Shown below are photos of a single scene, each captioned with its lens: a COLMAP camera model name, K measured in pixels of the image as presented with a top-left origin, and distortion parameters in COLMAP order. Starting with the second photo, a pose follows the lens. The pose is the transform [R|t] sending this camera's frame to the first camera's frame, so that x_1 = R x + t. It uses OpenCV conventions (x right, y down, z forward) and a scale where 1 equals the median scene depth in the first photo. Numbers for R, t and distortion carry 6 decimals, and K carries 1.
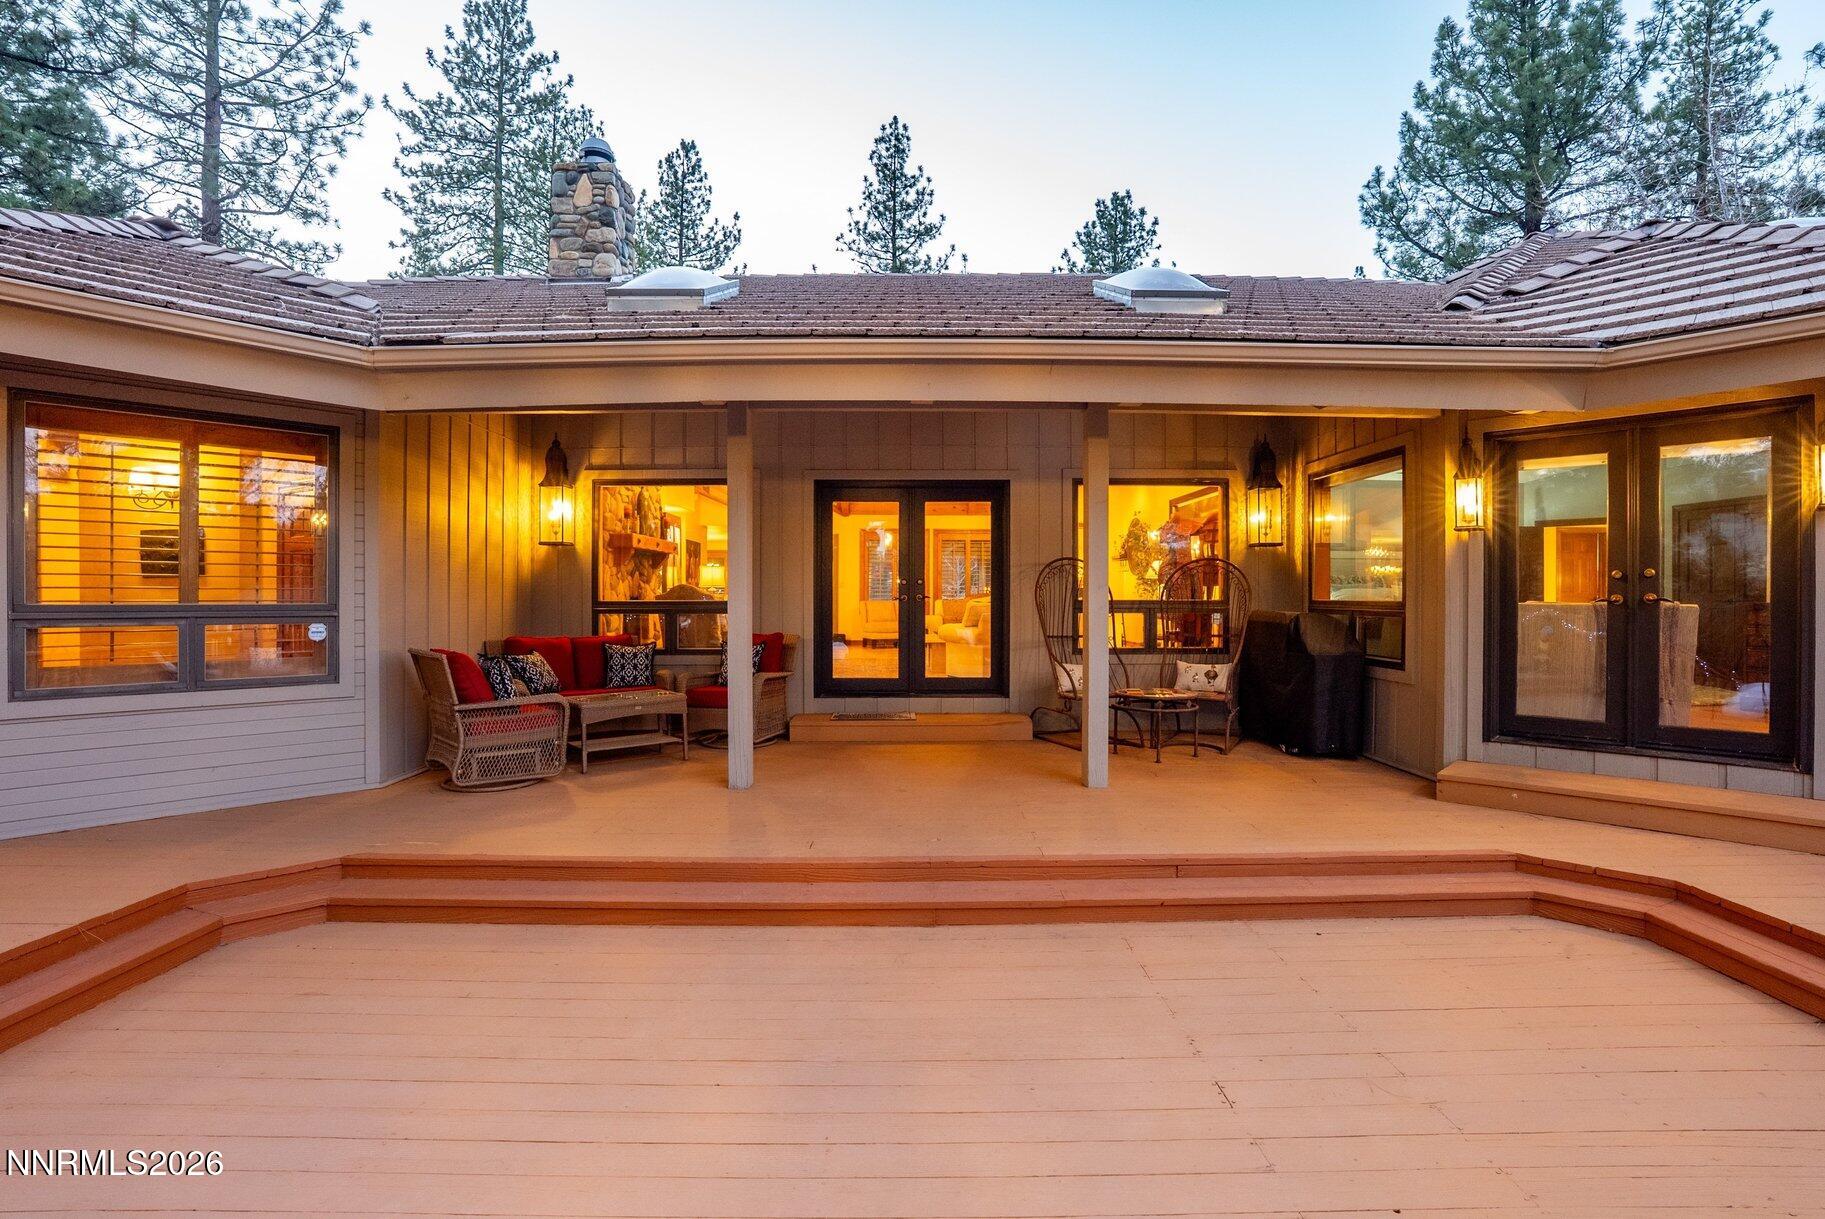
lens RADIAL K [[838.8, 0, 917.2], [0, 838.8, 613.6], [0, 0, 1]] dist [-0.036210, 0.004726]
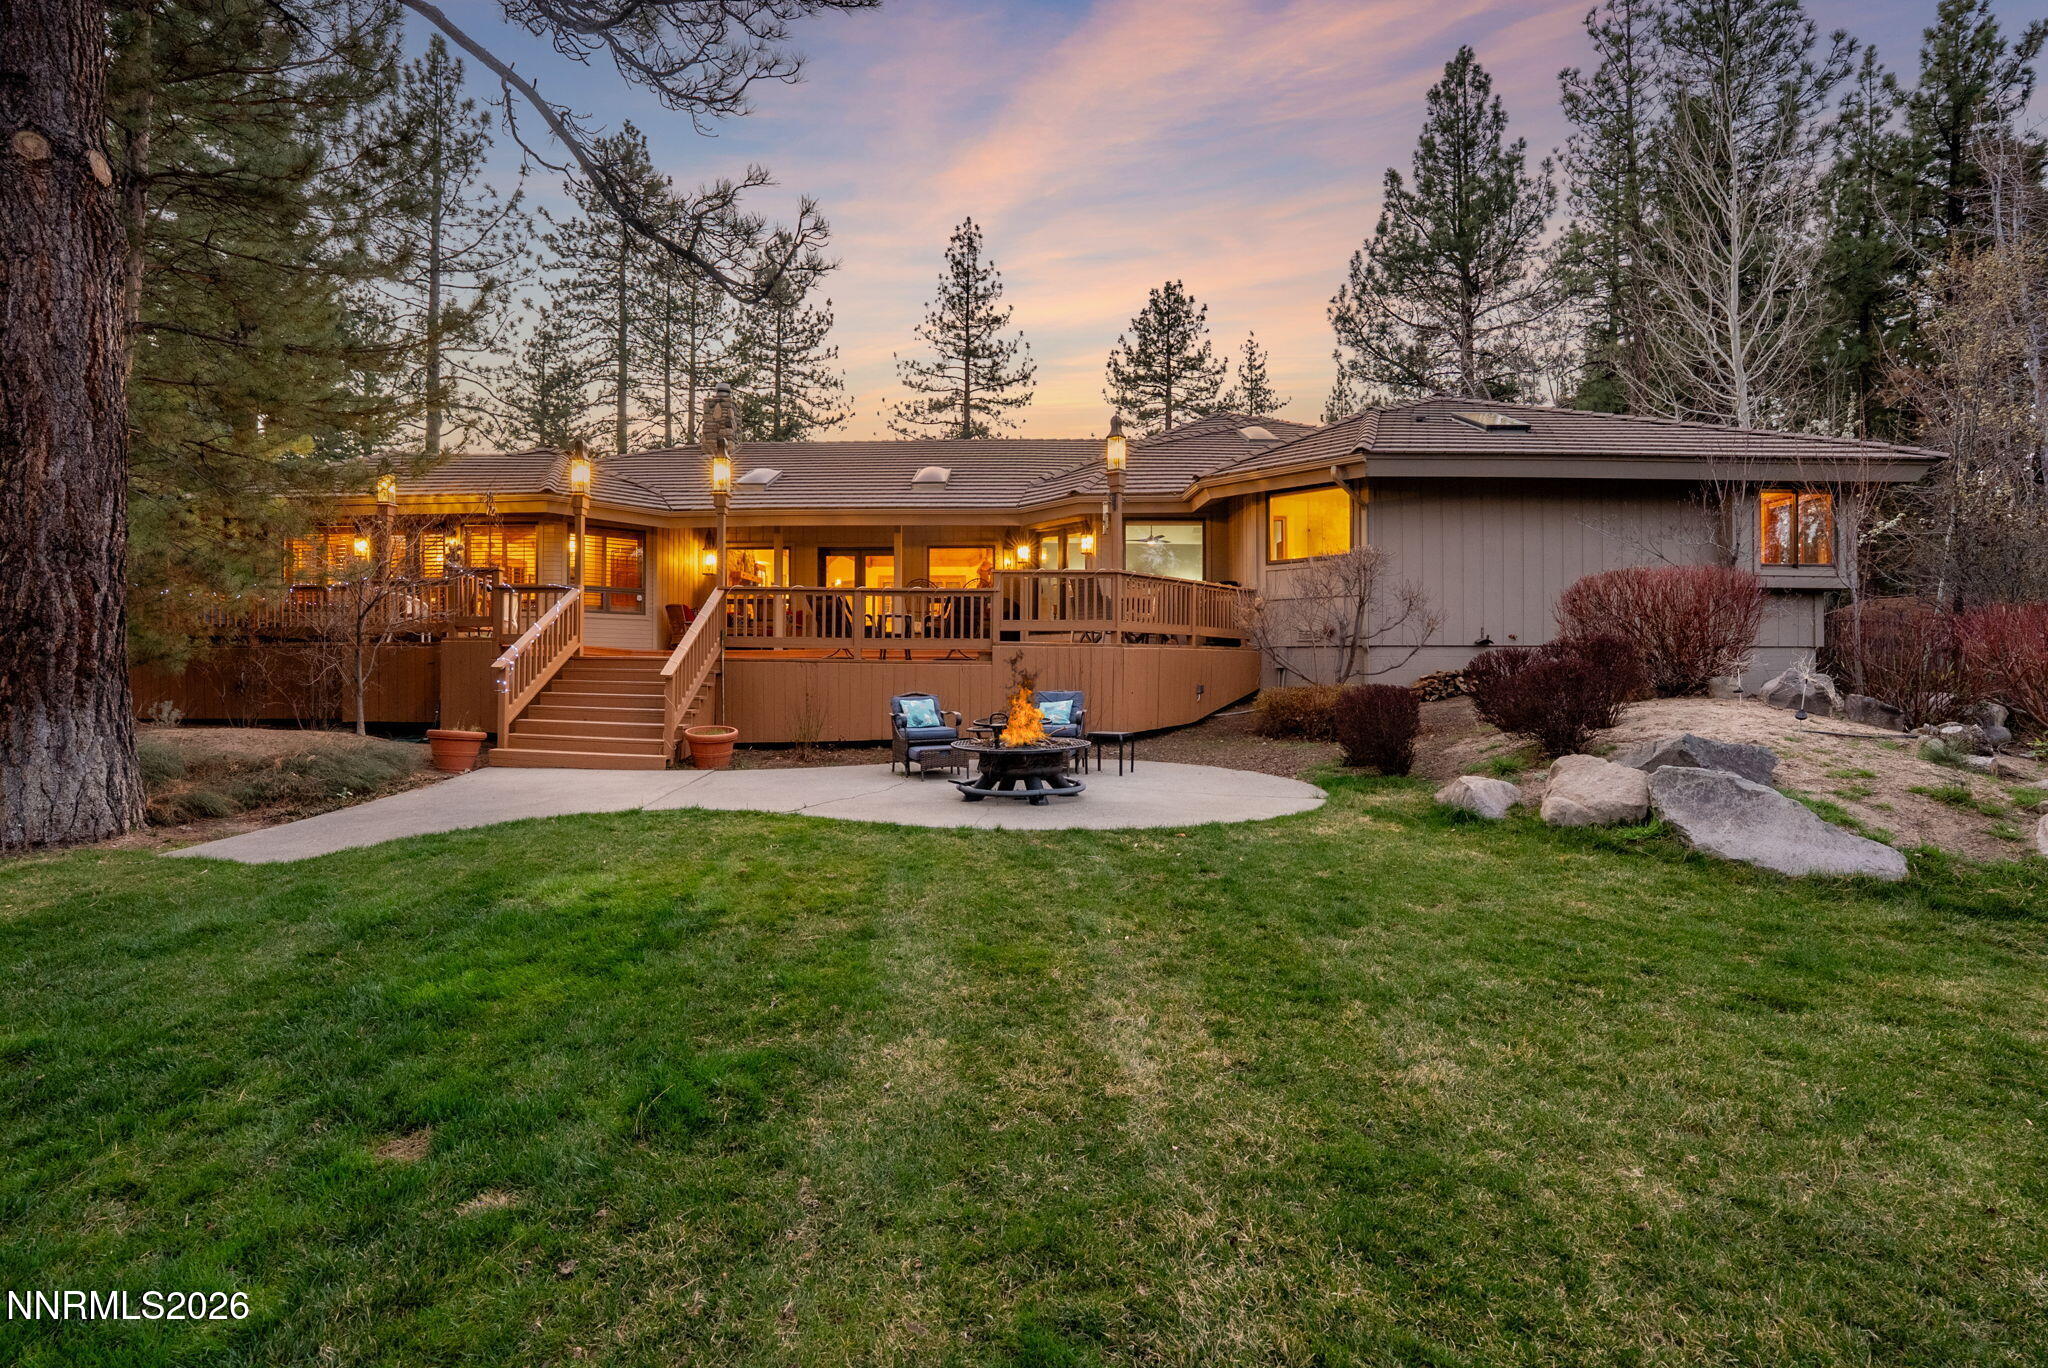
lens RADIAL K [[941.3, 0, 1019.6], [0, 941.3, 684.8], [0, 0, 1]] dist [-0.036210, 0.004726]
pose [[0.999543, 0.000997, -0.030199, 0.098935], [-0.001205, 0.999976, -0.006874, 0.046309], [0.030191, 0.006907, 0.999520, -0.305493]]
